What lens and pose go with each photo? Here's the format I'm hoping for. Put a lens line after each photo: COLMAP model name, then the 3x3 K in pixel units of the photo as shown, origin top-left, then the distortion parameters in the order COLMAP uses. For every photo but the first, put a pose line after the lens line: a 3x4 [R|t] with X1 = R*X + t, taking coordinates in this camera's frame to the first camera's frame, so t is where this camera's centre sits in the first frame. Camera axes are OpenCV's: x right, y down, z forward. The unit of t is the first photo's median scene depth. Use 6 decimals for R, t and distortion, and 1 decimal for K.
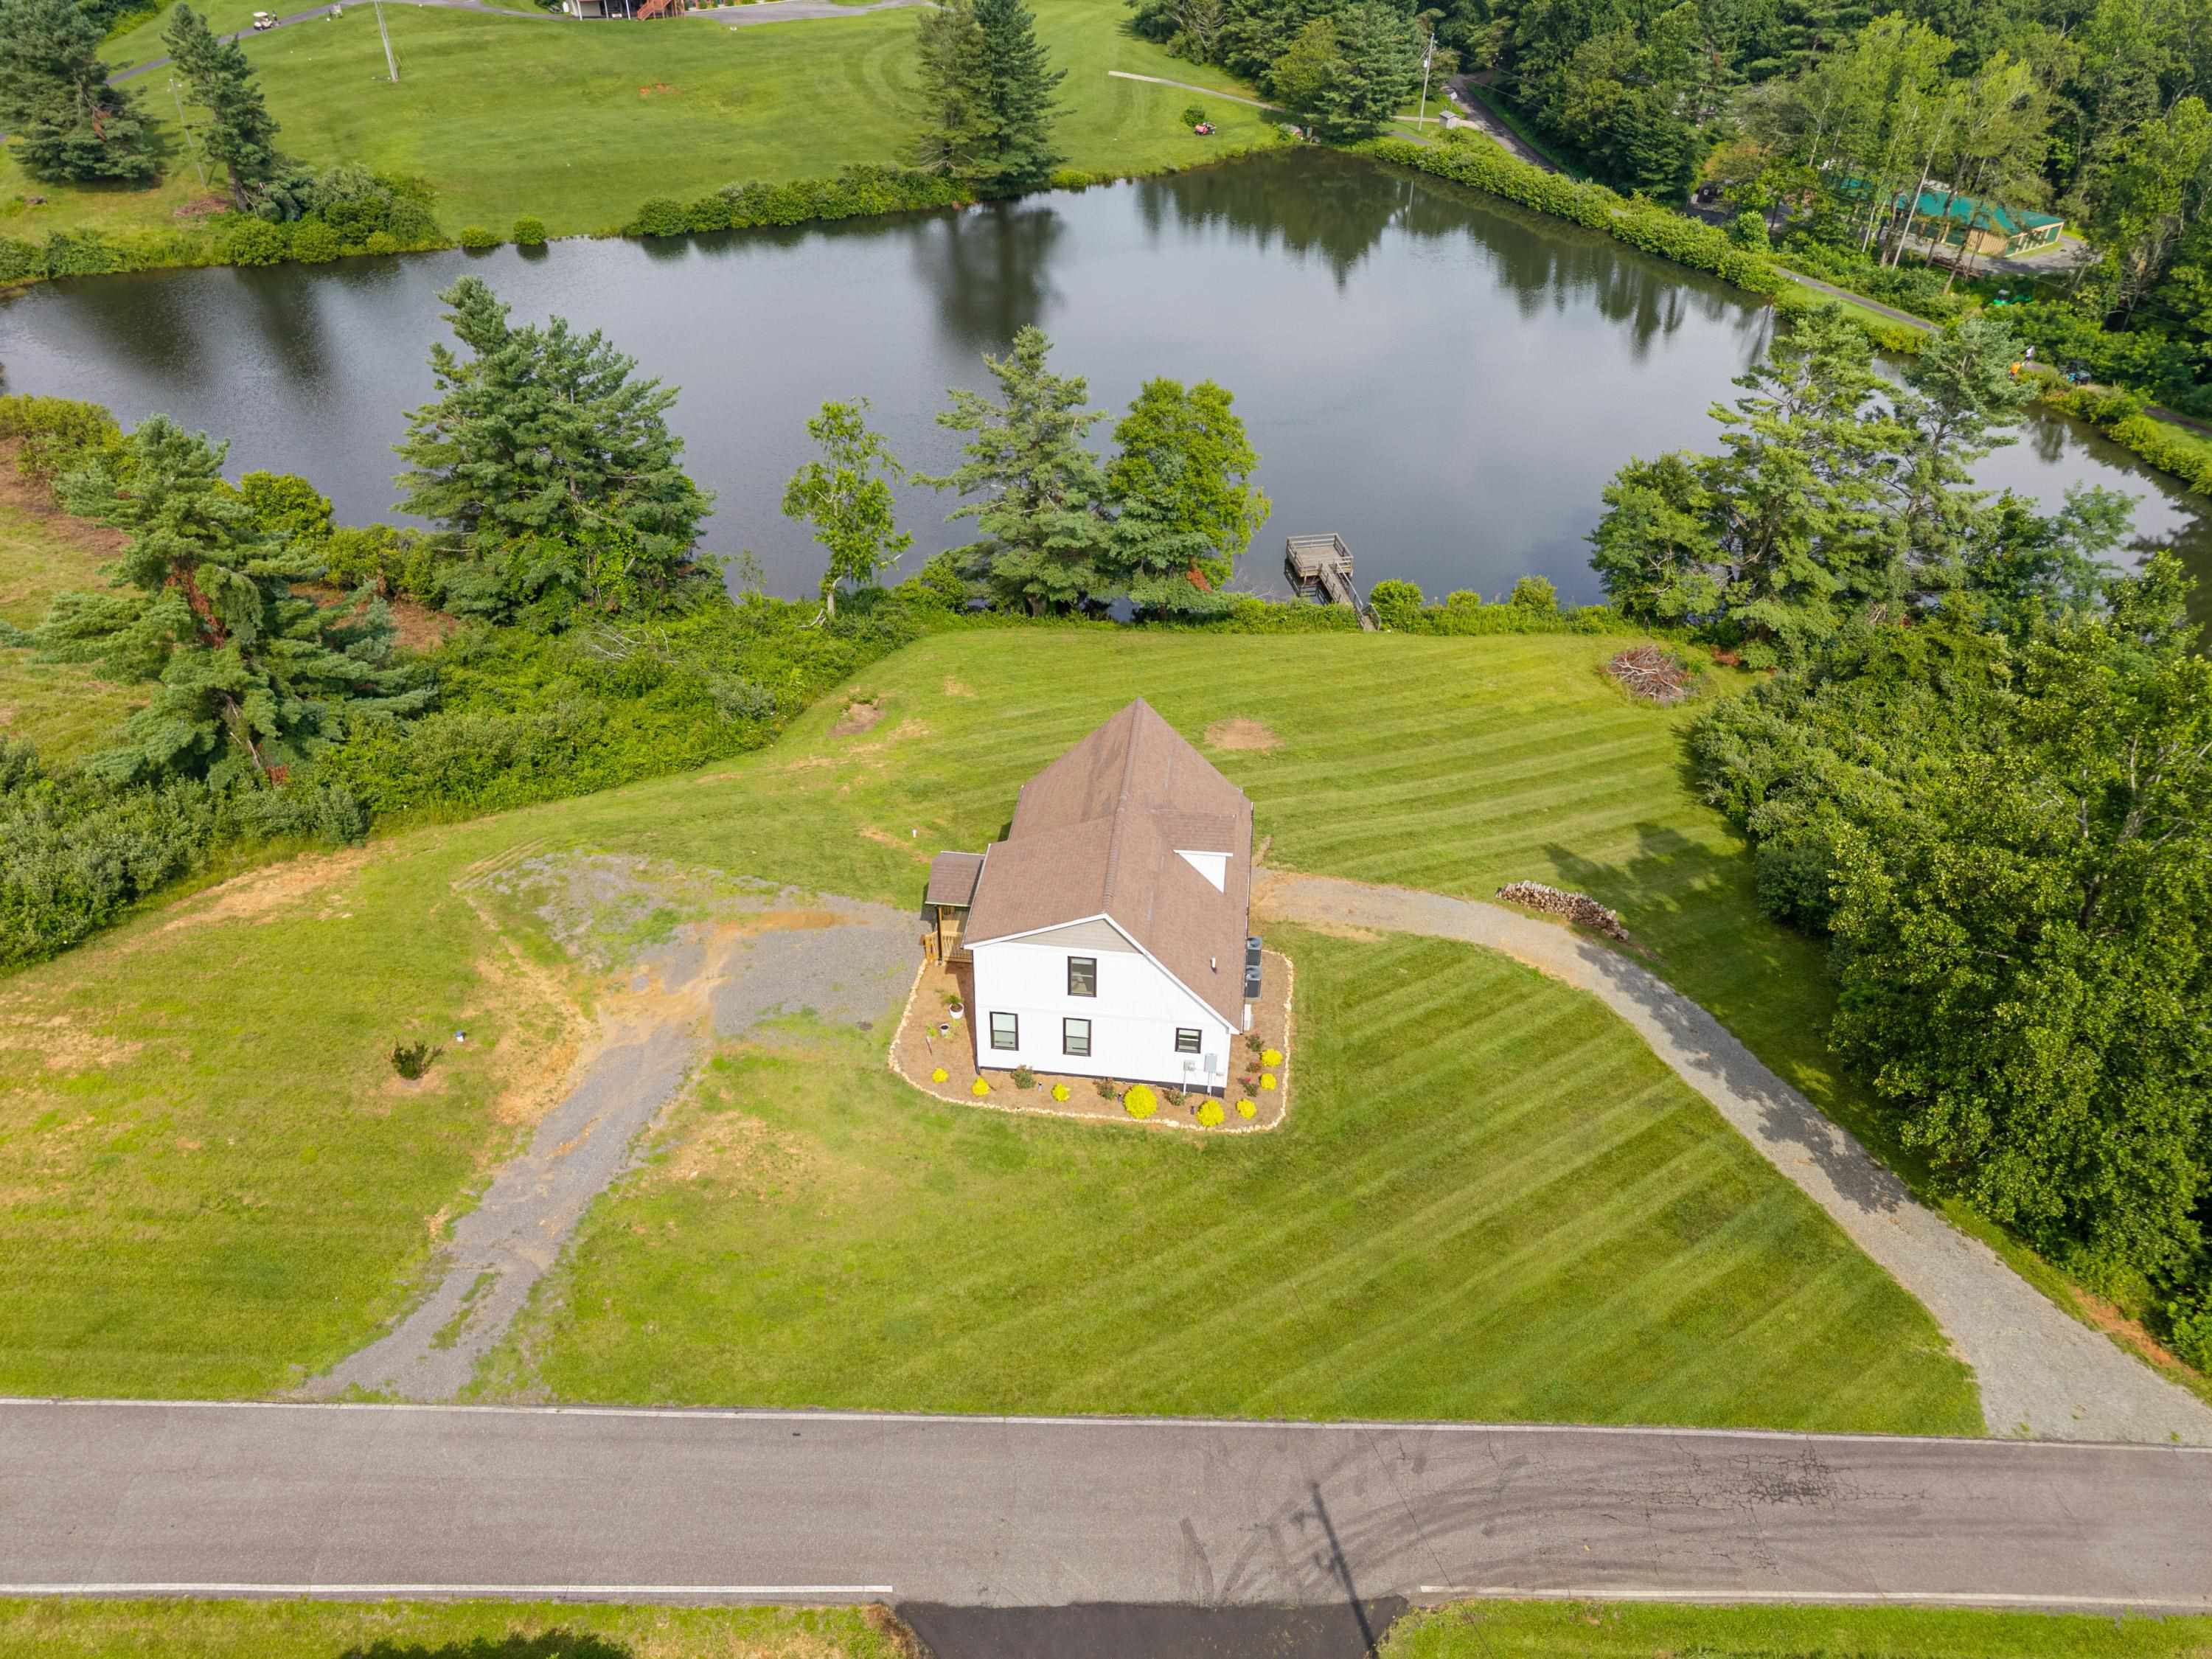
lens RADIAL K [[1512.3, 0, 1136.1], [0, 1512.3, 831.0], [0, 0, 1]] dist [0.048171, -0.041189]
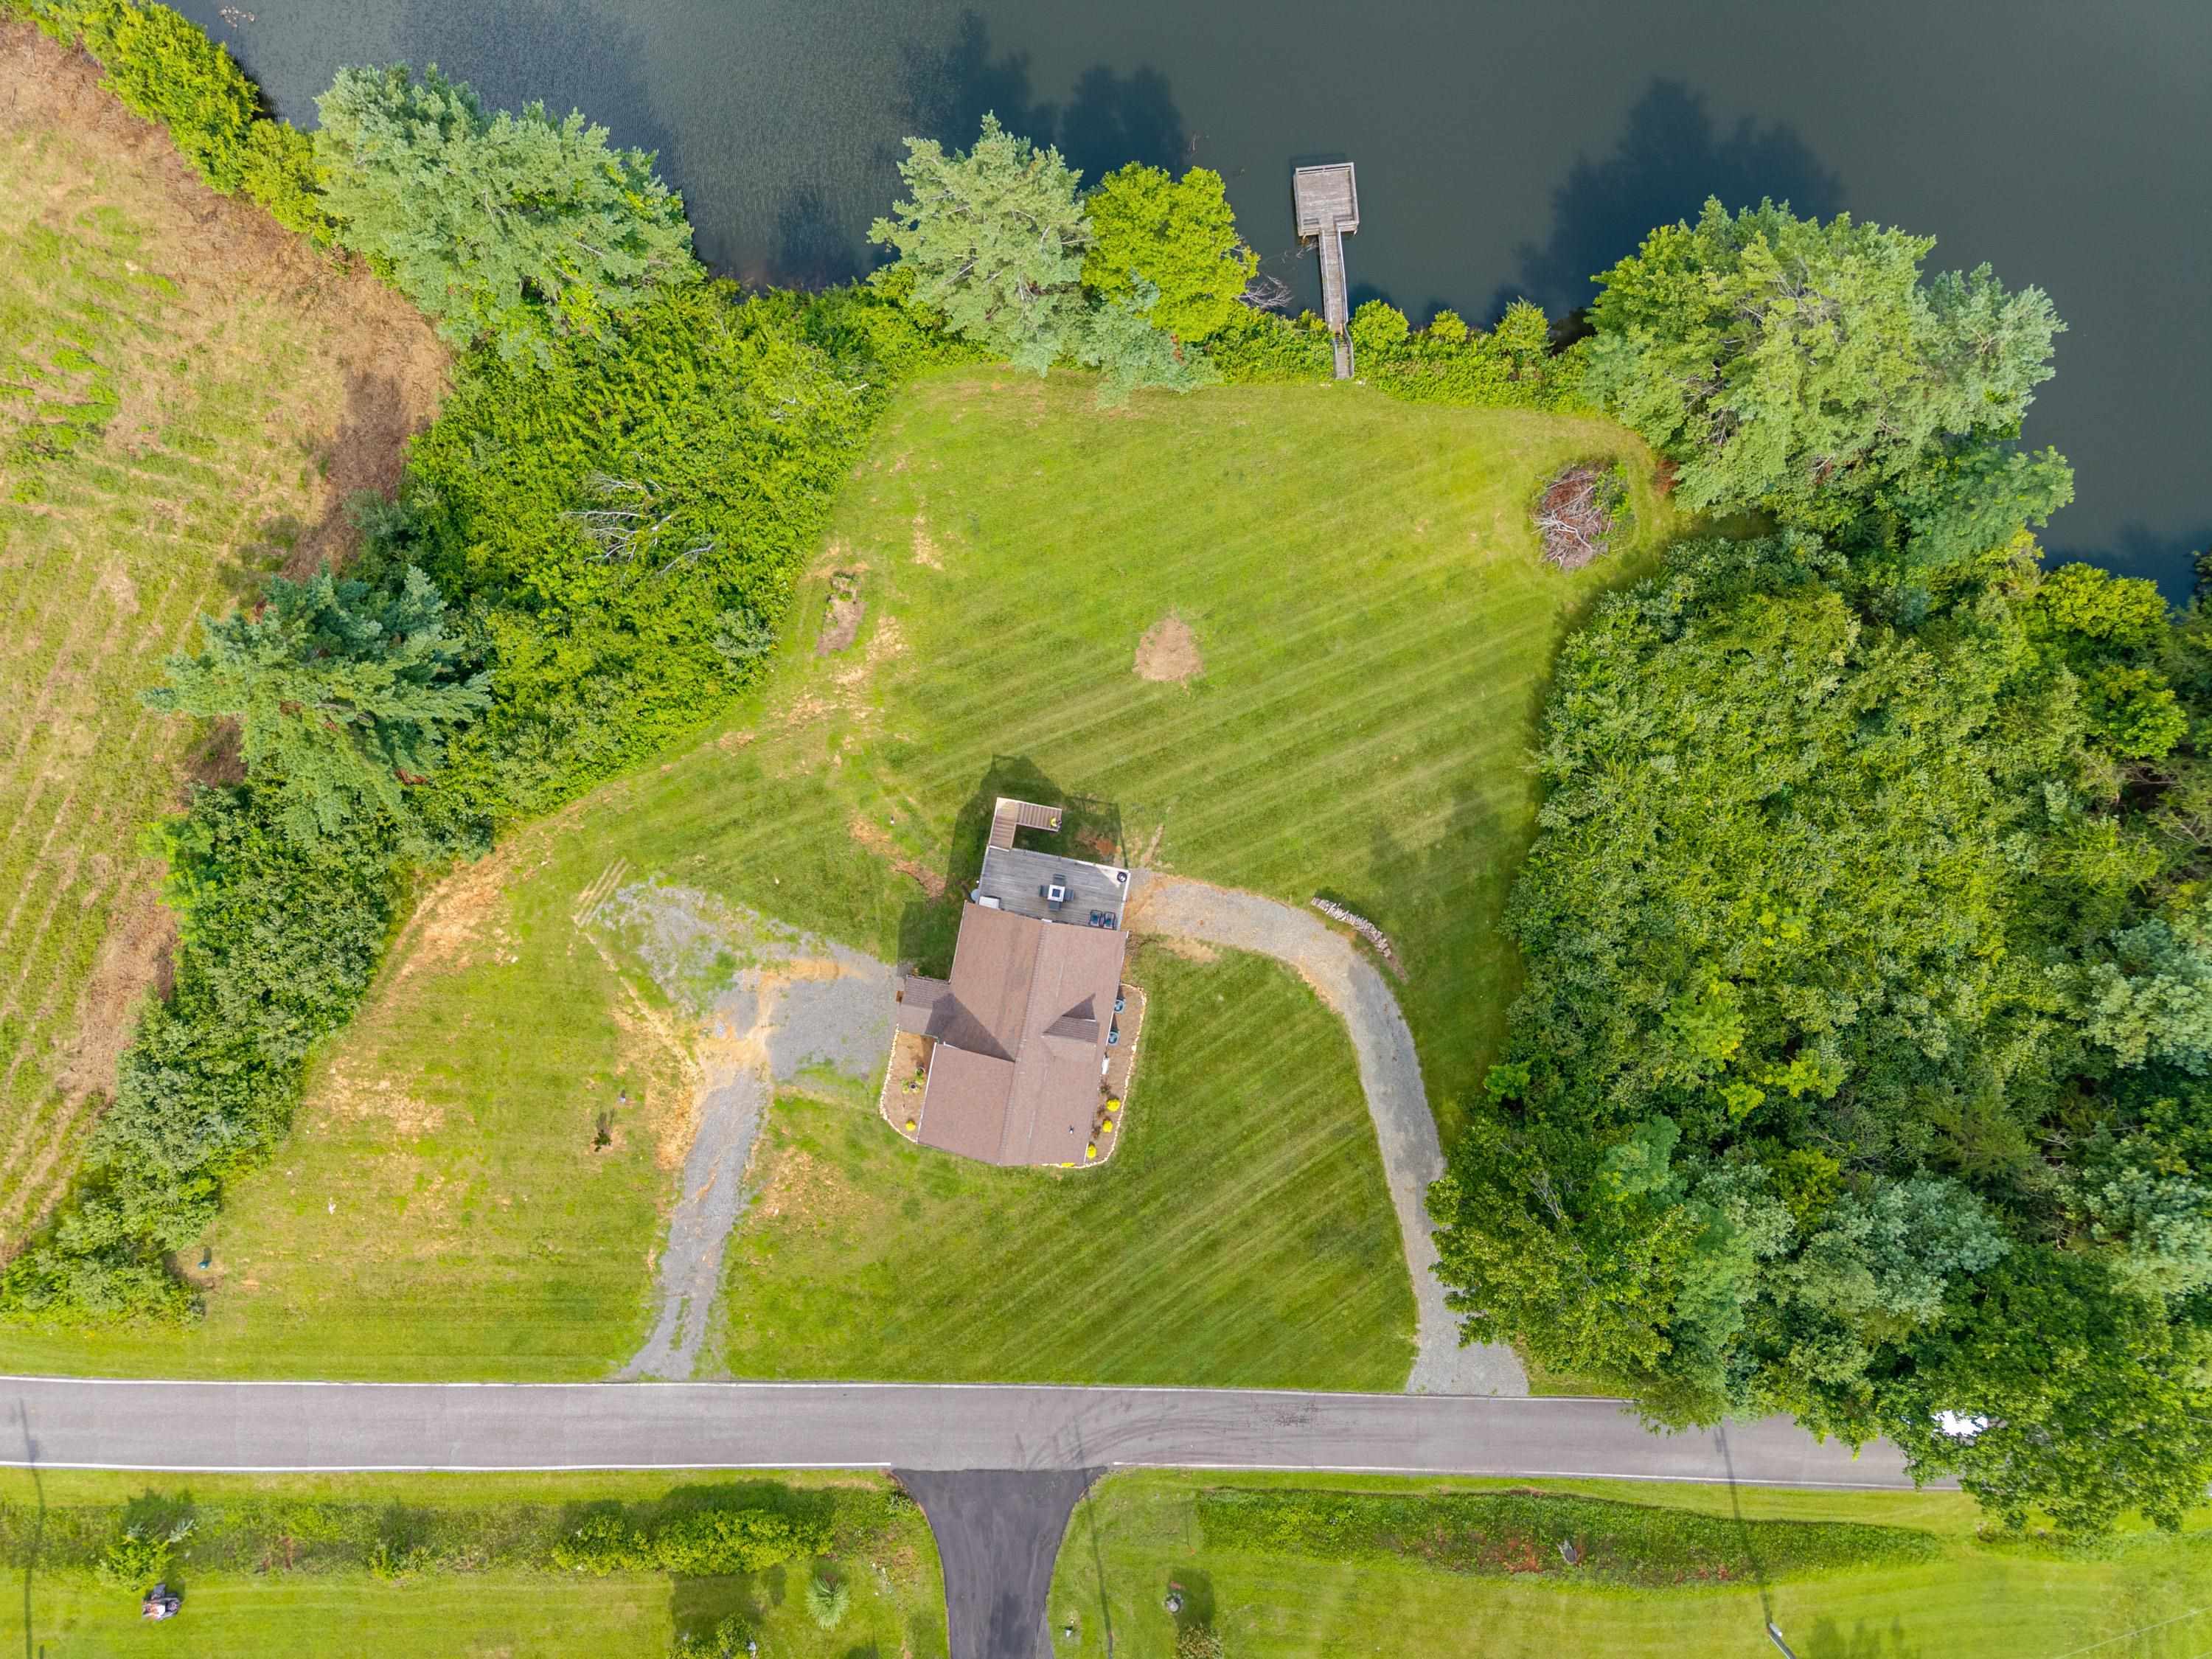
lens RADIAL K [[1521.1, 0, 1138.3], [0, 1521.1, 828.5], [0, 0, 1]] dist [0.097310, -0.146456]
pose [[0.995108, 0.098141, 0.011347, 0.048725], [-0.065522, 0.569642, 0.819277, -0.985612], [0.073941, -0.816013, 0.573285, 0.213325]]
